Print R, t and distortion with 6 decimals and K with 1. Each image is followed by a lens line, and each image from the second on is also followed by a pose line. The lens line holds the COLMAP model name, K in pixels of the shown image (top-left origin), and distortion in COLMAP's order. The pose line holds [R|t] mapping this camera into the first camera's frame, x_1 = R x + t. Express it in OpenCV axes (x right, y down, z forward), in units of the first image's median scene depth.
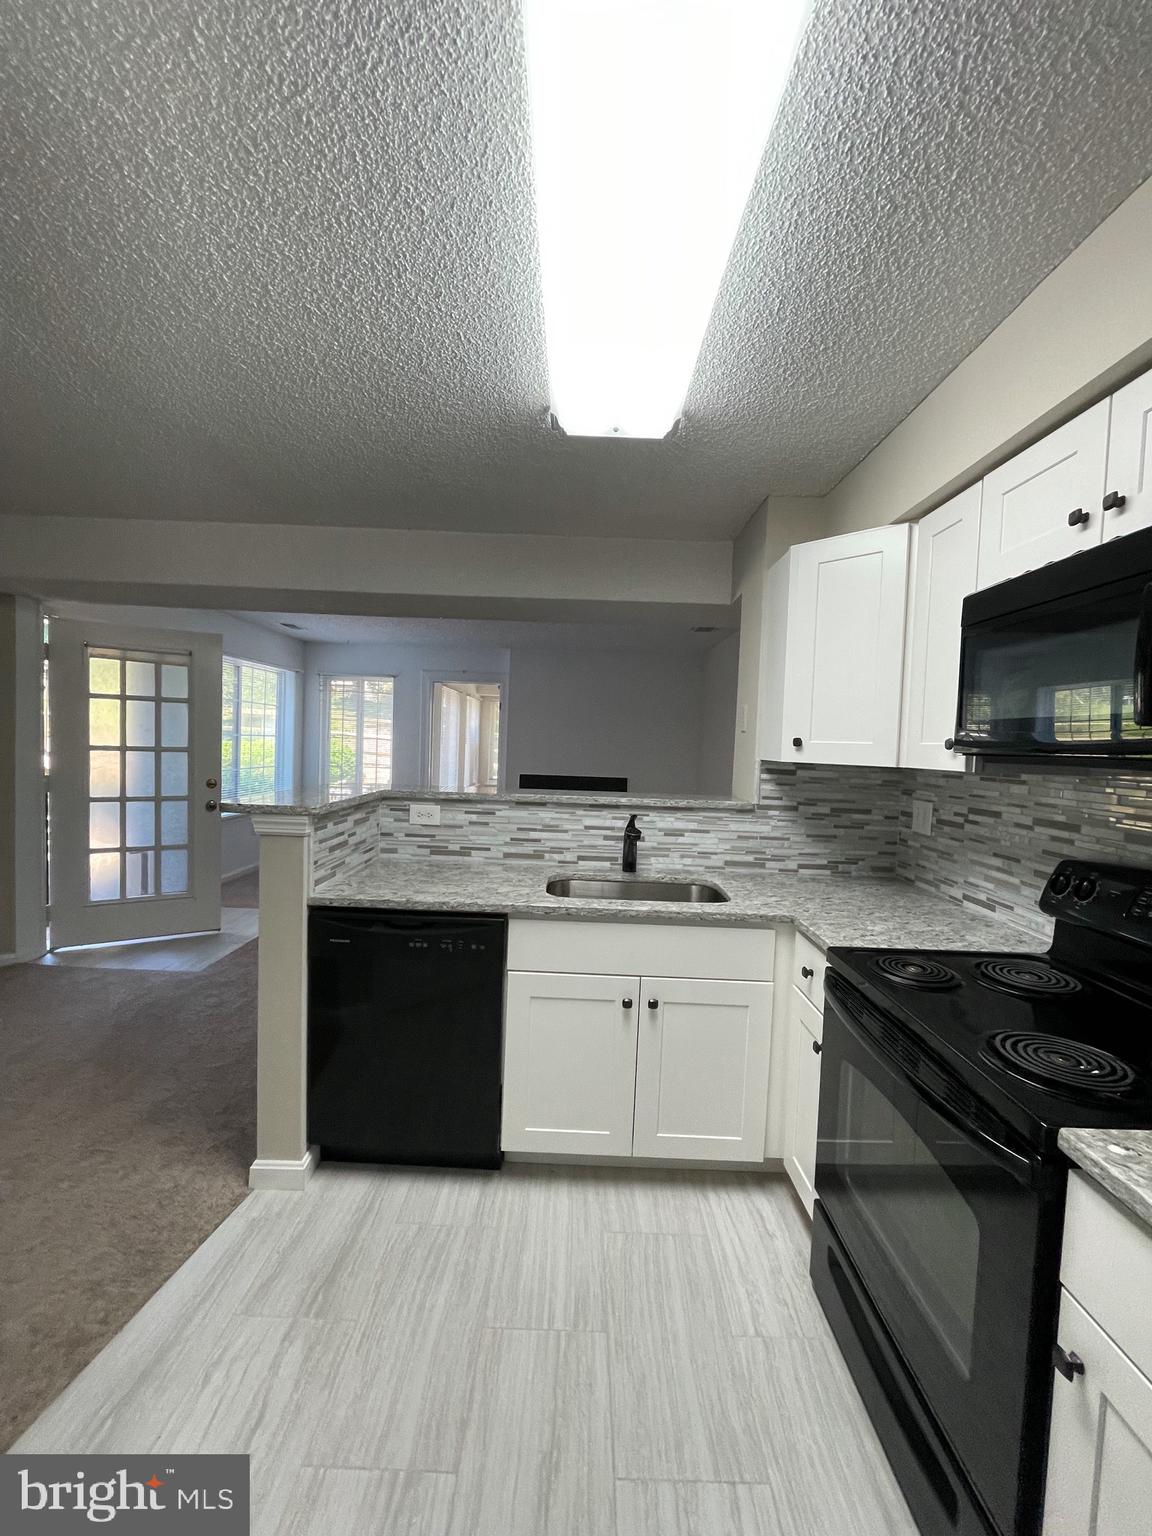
lens RADIAL K [[620.9, 0, 579.3], [0, 620.9, 770.4], [0, 0, 1]] dist [-0.000641, -0.000057]
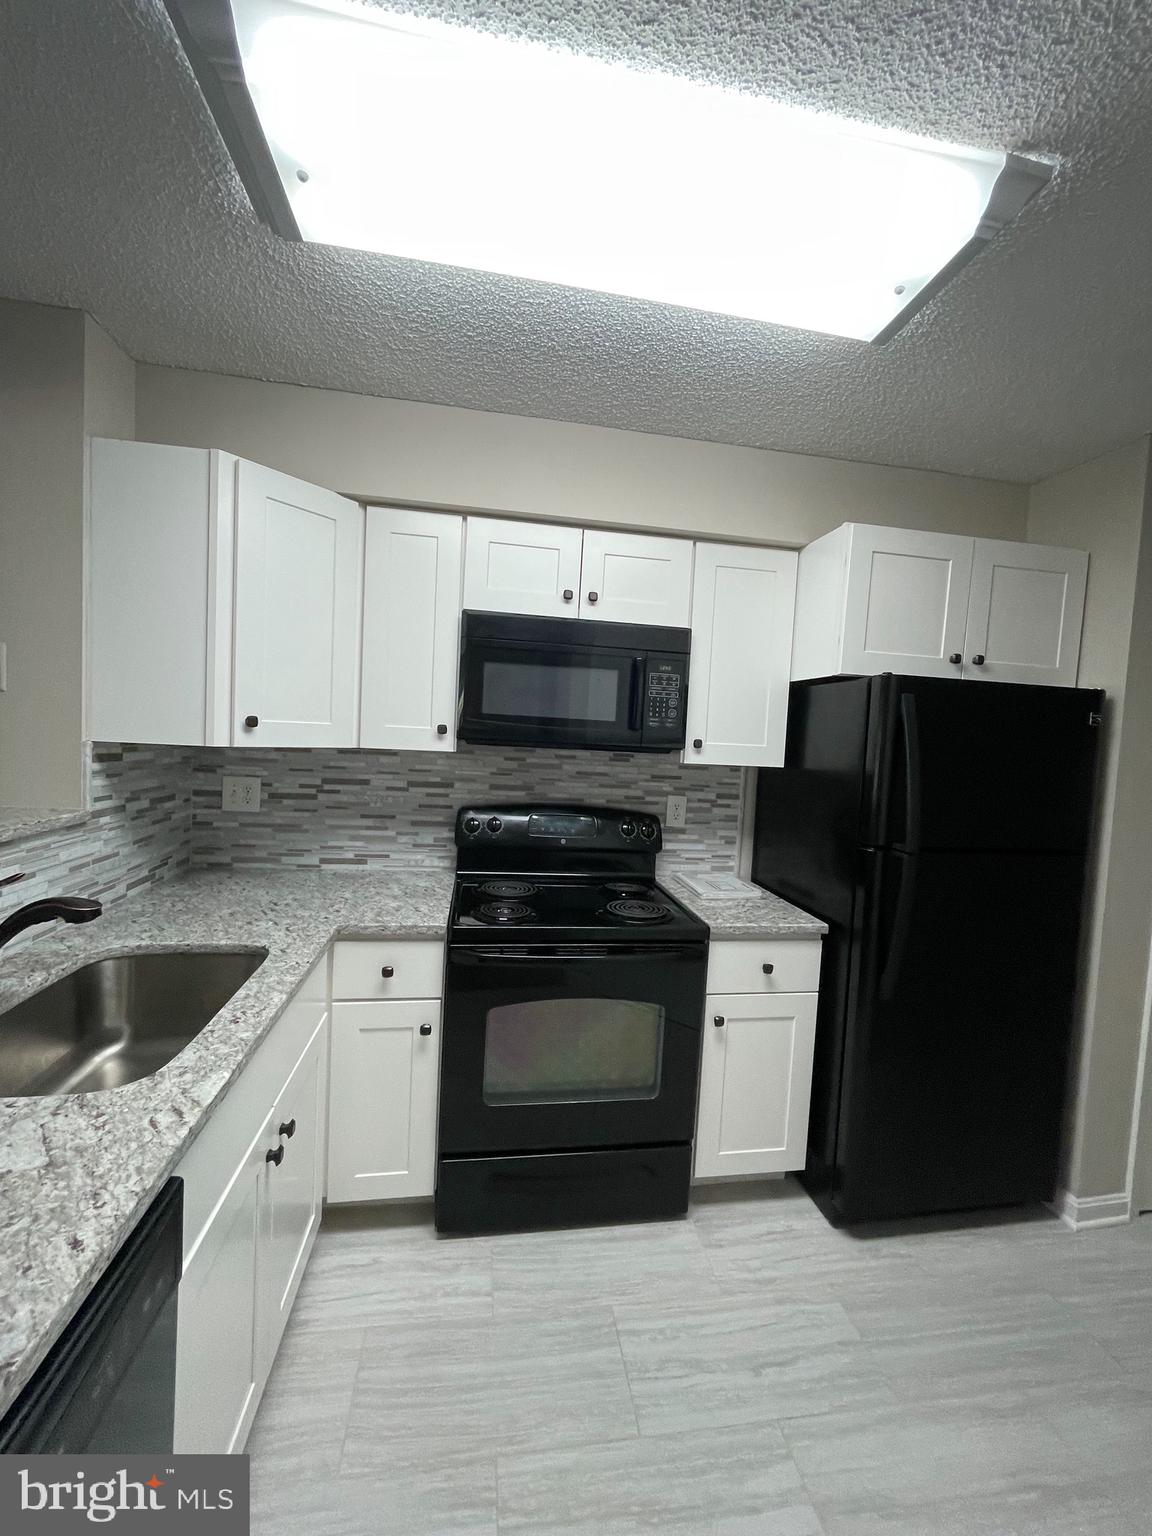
lens RADIAL K [[620.9, 0, 580.1], [0, 620.9, 768.9], [0, 0, 1]] dist [-0.000641, -0.000057]
pose [[-0.158795, -0.103462, 0.981876, -0.500526], [-0.013508, 0.994629, 0.102621, -0.073610], [-0.987219, 0.003032, -0.159339, 0.734484]]
